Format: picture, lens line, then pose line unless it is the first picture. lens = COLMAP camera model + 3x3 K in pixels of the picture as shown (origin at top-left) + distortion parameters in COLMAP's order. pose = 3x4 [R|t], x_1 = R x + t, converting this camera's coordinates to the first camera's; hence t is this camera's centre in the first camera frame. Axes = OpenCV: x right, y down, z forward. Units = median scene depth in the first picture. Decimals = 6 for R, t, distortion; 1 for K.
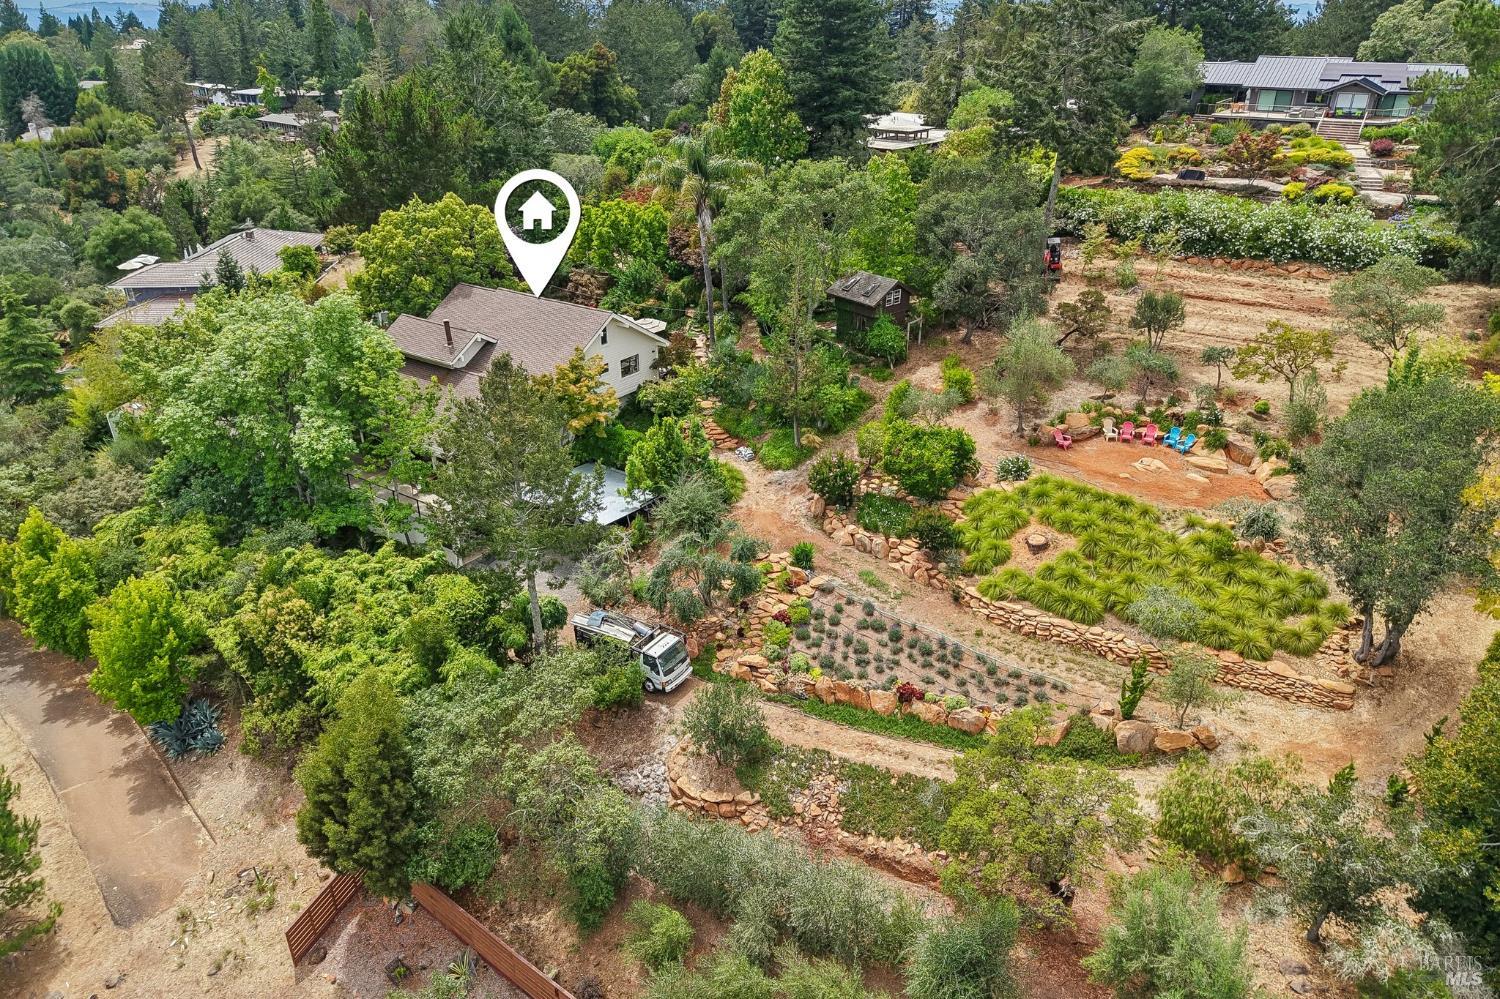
lens RADIAL K [[990.6, 0, 758.5], [0, 990.6, 499.9], [0, 0, 1]] dist [0.002195, -0.017201]
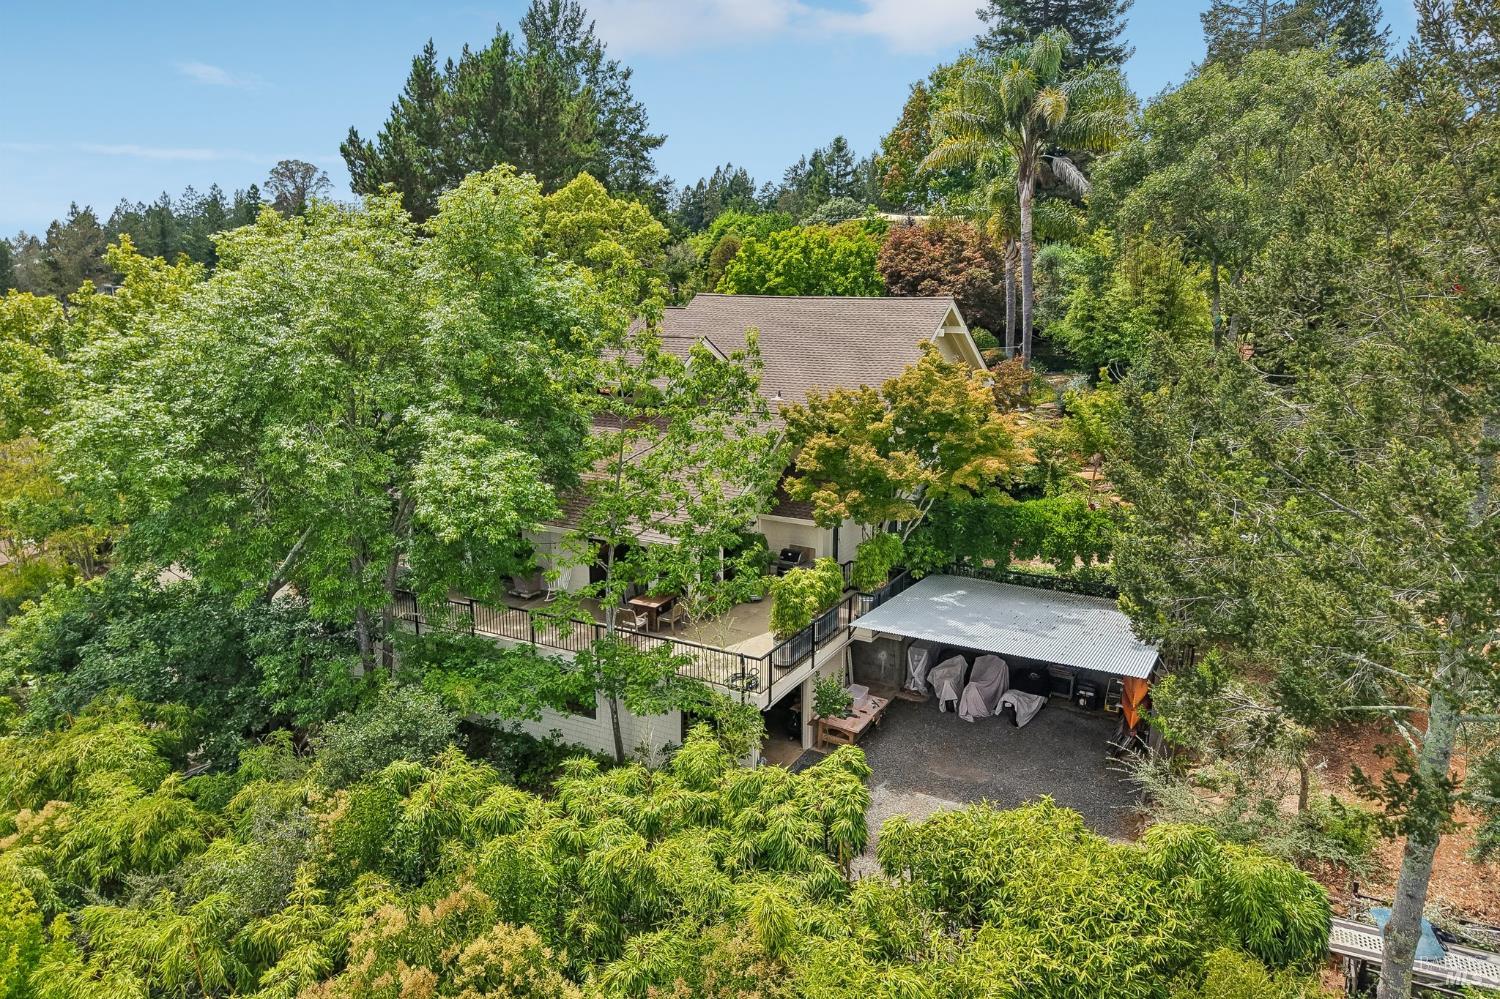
lens RADIAL K [[990.6, 0, 758.5], [0, 990.6, 499.9], [0, 0, 1]] dist [0.002195, -0.017201]
pose [[0.994550, -0.026047, 0.100951, -0.369594], [0.048005, 0.973945, -0.221646, 0.040775], [-0.092547, 0.225284, 0.969888, 0.602978]]
